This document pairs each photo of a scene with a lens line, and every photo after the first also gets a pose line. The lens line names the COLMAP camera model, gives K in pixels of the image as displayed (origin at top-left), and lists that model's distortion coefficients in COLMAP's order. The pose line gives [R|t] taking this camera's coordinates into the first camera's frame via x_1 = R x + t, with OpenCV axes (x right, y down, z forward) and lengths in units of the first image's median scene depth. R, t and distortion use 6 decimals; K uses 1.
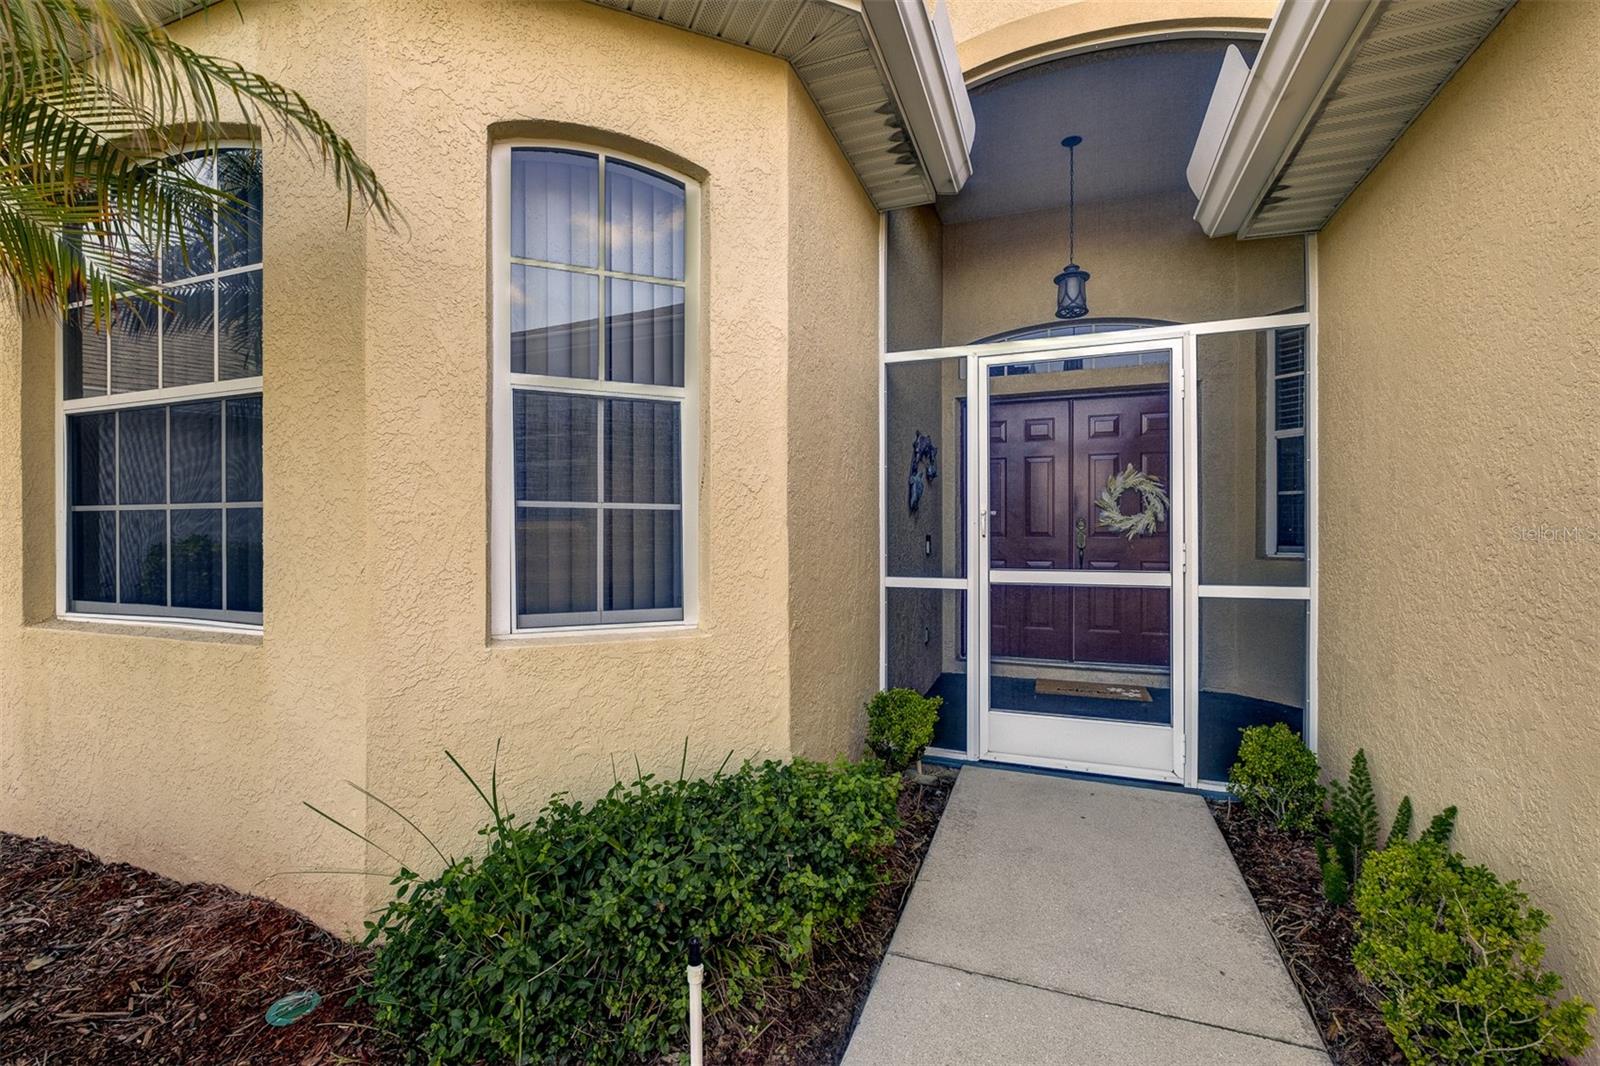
lens RADIAL K [[714.9, 0, 812.2], [0, 714.9, 530.8], [0, 0, 1]] dist [0.003641, 0.000221]
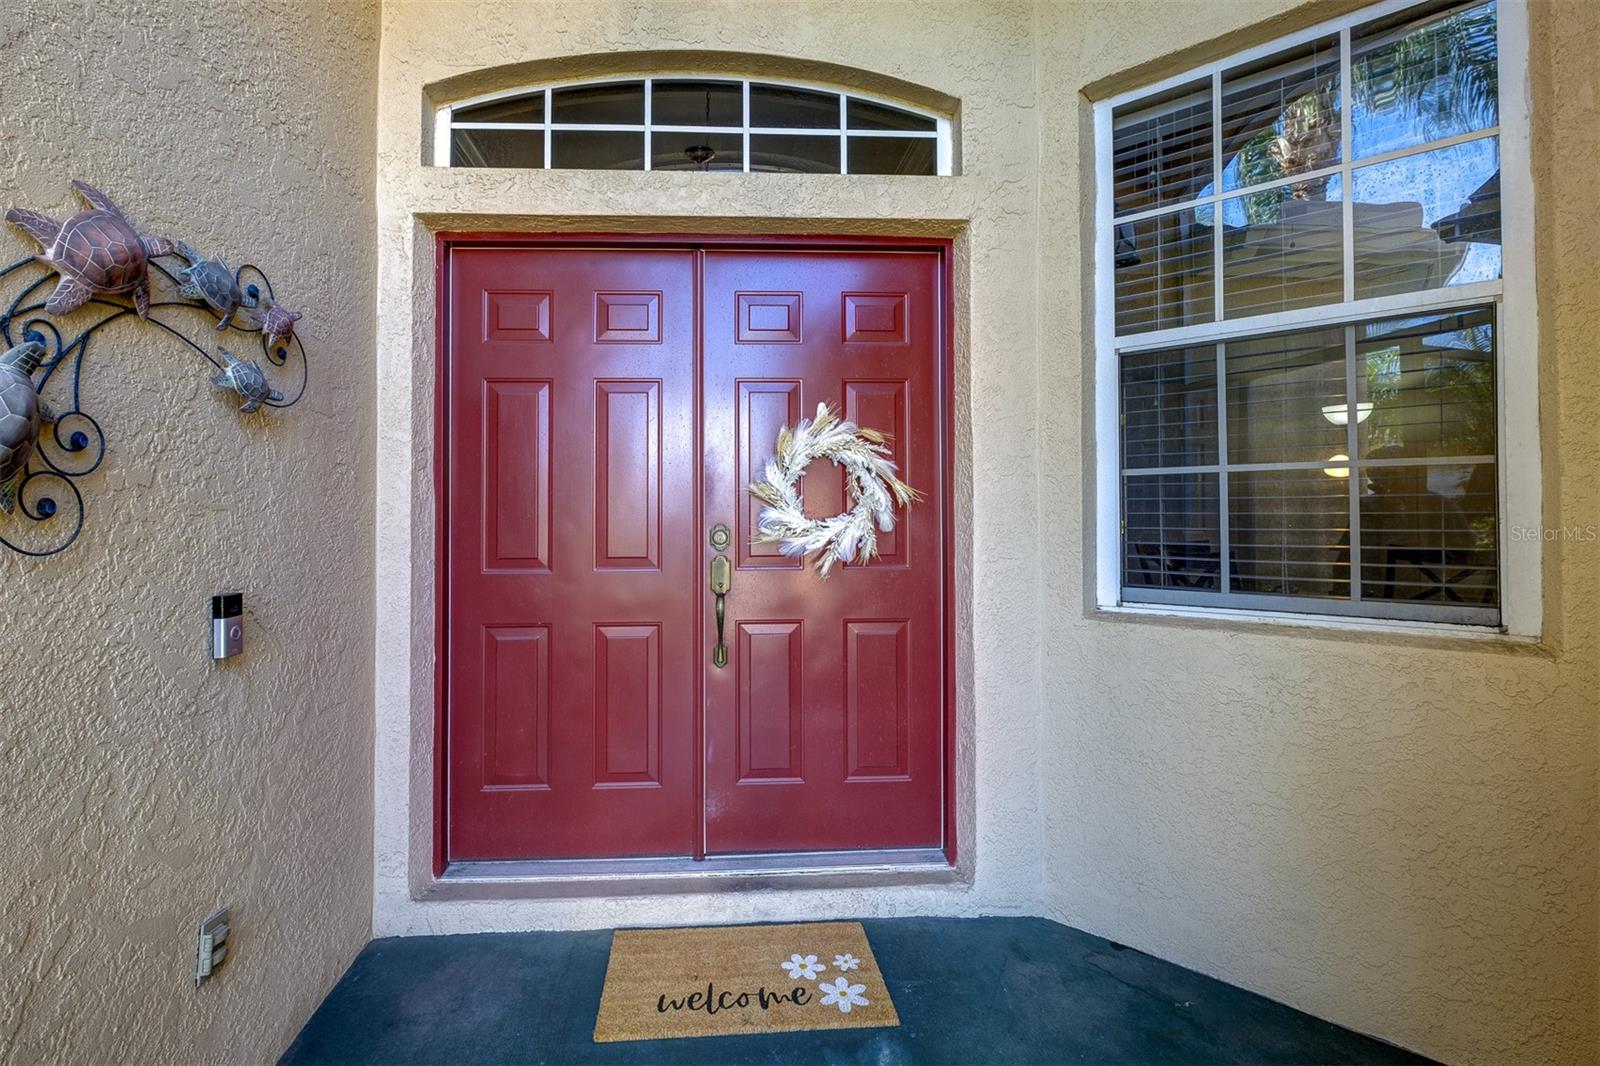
lens RADIAL K [[714.9, 0, 805.1], [0, 714.9, 519.1], [0, 0, 1]] dist [0.003641, 0.000221]
pose [[0.896569, -0.001247, 0.442903, 0.237377], [0.001192, 0.999999, 0.000402, -0.021226], [-0.442903, 0.000167, 0.896570, 0.606873]]
